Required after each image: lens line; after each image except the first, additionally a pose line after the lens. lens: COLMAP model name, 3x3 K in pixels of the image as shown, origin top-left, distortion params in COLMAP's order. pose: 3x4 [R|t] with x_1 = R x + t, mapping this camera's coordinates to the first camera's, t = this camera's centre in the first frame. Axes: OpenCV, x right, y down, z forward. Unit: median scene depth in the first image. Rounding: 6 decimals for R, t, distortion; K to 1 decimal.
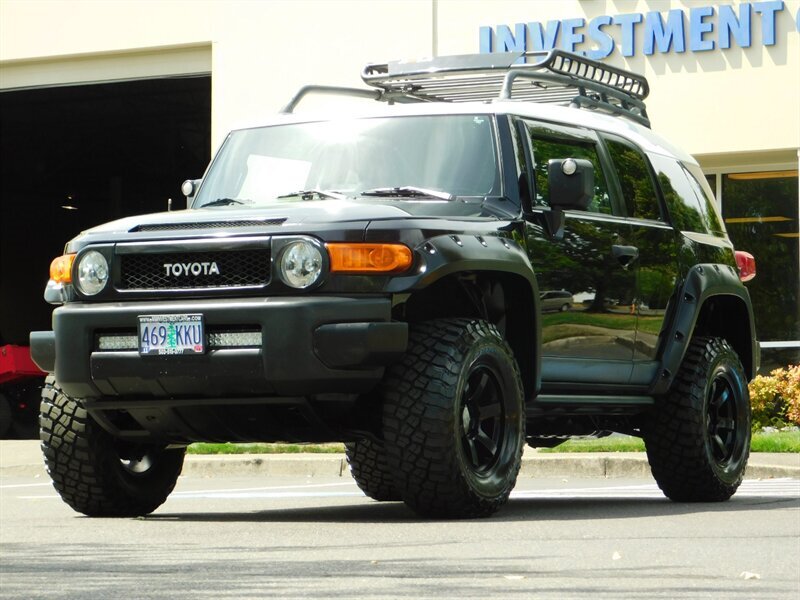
lens RADIAL K [[2563.6, 0, 400.0], [0, 2563.6, 300.0], [0, 0, 1]] dist [0.114605, -0.178590]
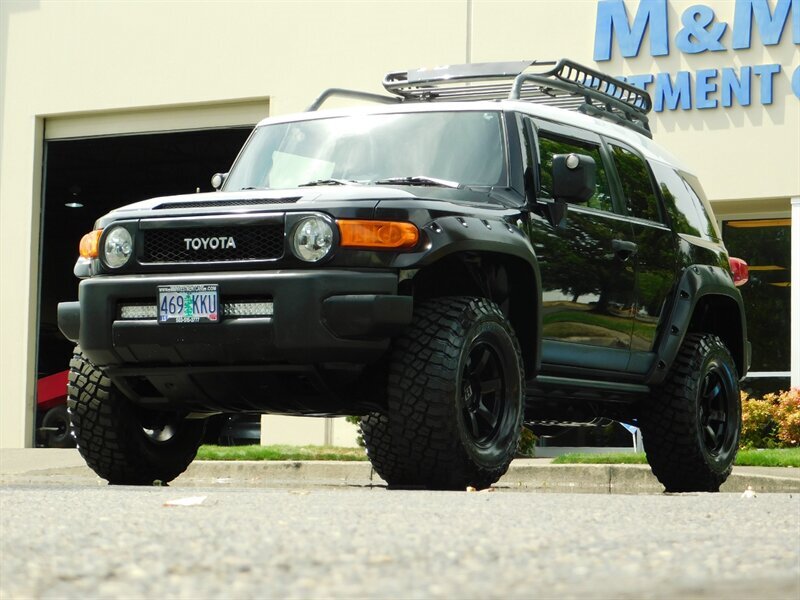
lens RADIAL K [[2222.4, 0, 400.0], [0, 2222.4, 300.0], [0, 0, 1]] dist [0.144706, -0.345023]
pose [[0.999591, 0.020495, -0.019959, 0.015552], [-0.020964, 0.999503, -0.023539, 0.031008], [0.019467, 0.023948, 0.999524, 0.087822]]
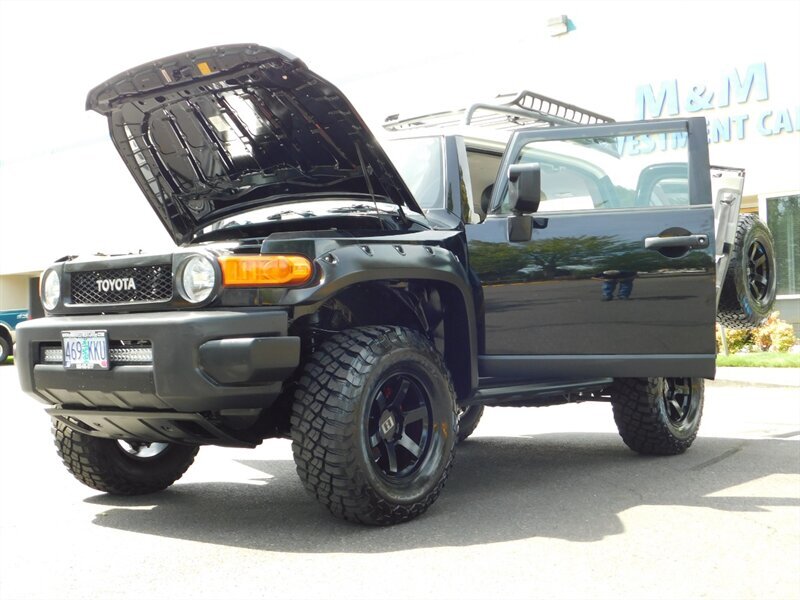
lens RADIAL K [[1022.5, 0, 400.0], [0, 1022.5, 300.0], [0, 0, 1]] dist [0.018671, 0.006553]
pose [[0.981454, -0.019454, -0.190706, 0.110984], [0.023689, 0.999520, 0.019952, -0.011390], [0.190226, -0.024100, 0.981444, 0.611217]]
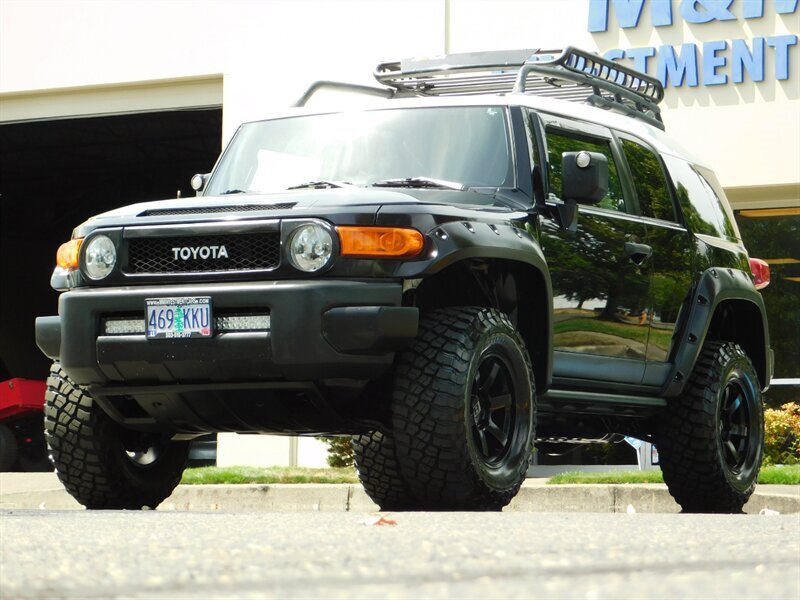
lens RADIAL K [[2563.6, 0, 400.0], [0, 2563.6, 300.0], [0, 0, 1]] dist [0.114605, -0.178590]
pose [[0.999938, 0.010608, -0.003489, -0.000633], [-0.010684, 0.999685, -0.022688, 0.027598], [0.003247, 0.022724, 0.999737, 0.013418]]
